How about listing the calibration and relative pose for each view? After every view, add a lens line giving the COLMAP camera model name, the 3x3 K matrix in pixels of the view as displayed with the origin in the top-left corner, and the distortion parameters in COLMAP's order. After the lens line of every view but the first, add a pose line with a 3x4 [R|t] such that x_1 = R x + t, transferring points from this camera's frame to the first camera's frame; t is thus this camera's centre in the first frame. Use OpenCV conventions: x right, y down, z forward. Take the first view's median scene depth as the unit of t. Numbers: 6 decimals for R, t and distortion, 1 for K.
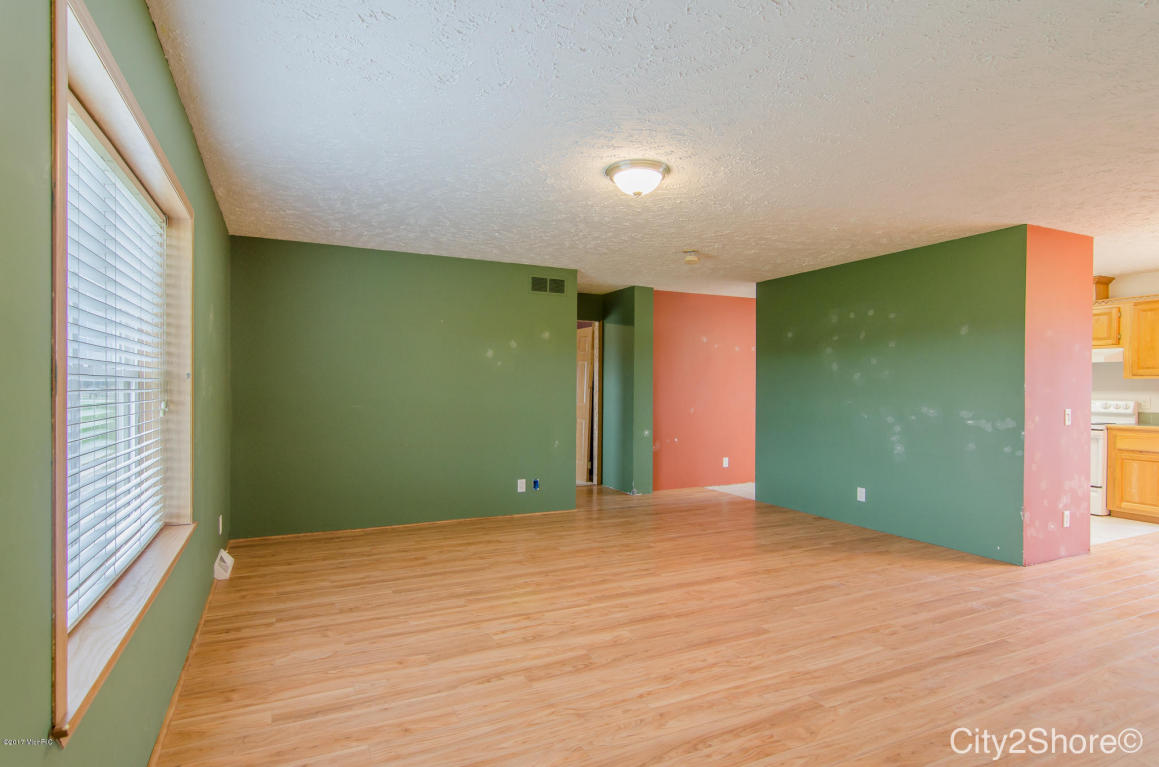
lens RADIAL K [[578.2, 0, 535.8], [0, 578.2, 390.5], [0, 0, 1]] dist [-0.000744, 0.000468]
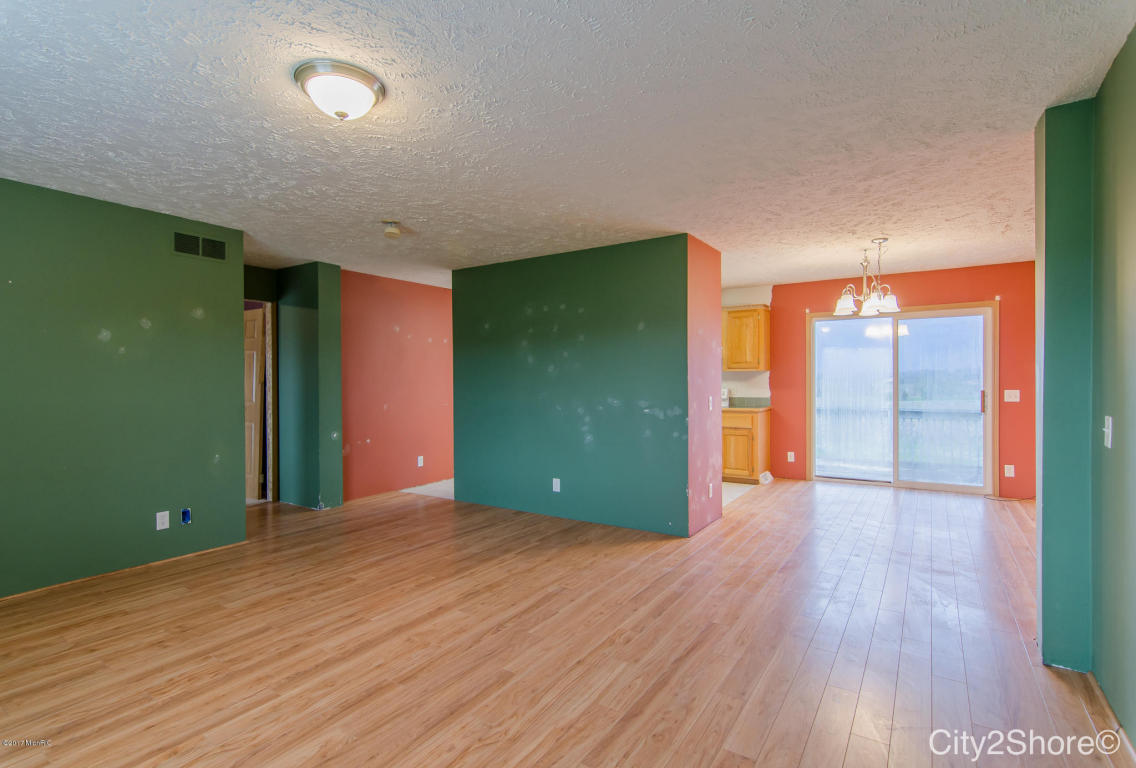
lens RADIAL K [[566.7, 0, 520.2], [0, 566.7, 384.7], [0, 0, 1]] dist [-0.000744, 0.000468]
pose [[0.860260, -0.014236, 0.509657, 0.001604], [0.014845, 0.999886, 0.002872, -0.001210], [-0.509640, 0.005095, 0.860373, 0.209662]]
